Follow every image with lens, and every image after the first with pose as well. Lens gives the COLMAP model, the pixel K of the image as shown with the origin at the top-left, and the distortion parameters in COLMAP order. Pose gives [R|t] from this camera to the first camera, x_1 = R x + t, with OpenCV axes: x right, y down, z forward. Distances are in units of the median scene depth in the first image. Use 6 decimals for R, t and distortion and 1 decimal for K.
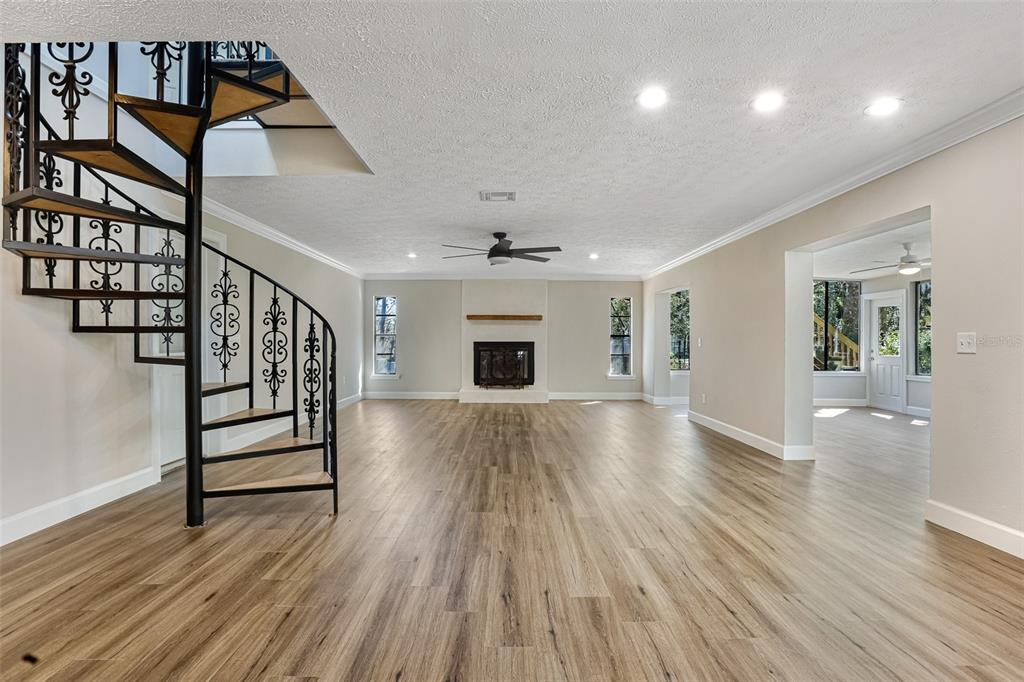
lens RADIAL K [[510.3, 0, 512.0], [0, 510.3, 341.0], [0, 0, 1]] dist [-0.035684, 0.000401]
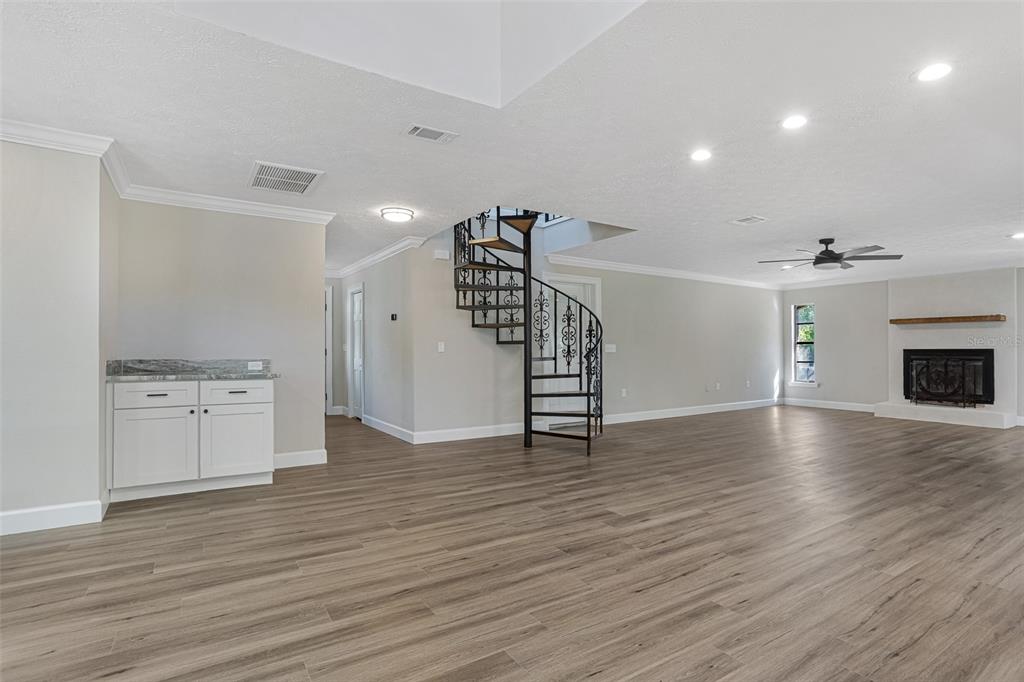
lens RADIAL K [[510.3, 0, 512.0], [0, 510.3, 341.0], [0, 0, 1]] dist [-0.035684, 0.000401]
pose [[0.535549, -0.015369, -0.844364, 0.883707], [0.000728, 0.999842, -0.017737, 0.005943], [0.844504, 0.008885, 0.535476, -0.068285]]
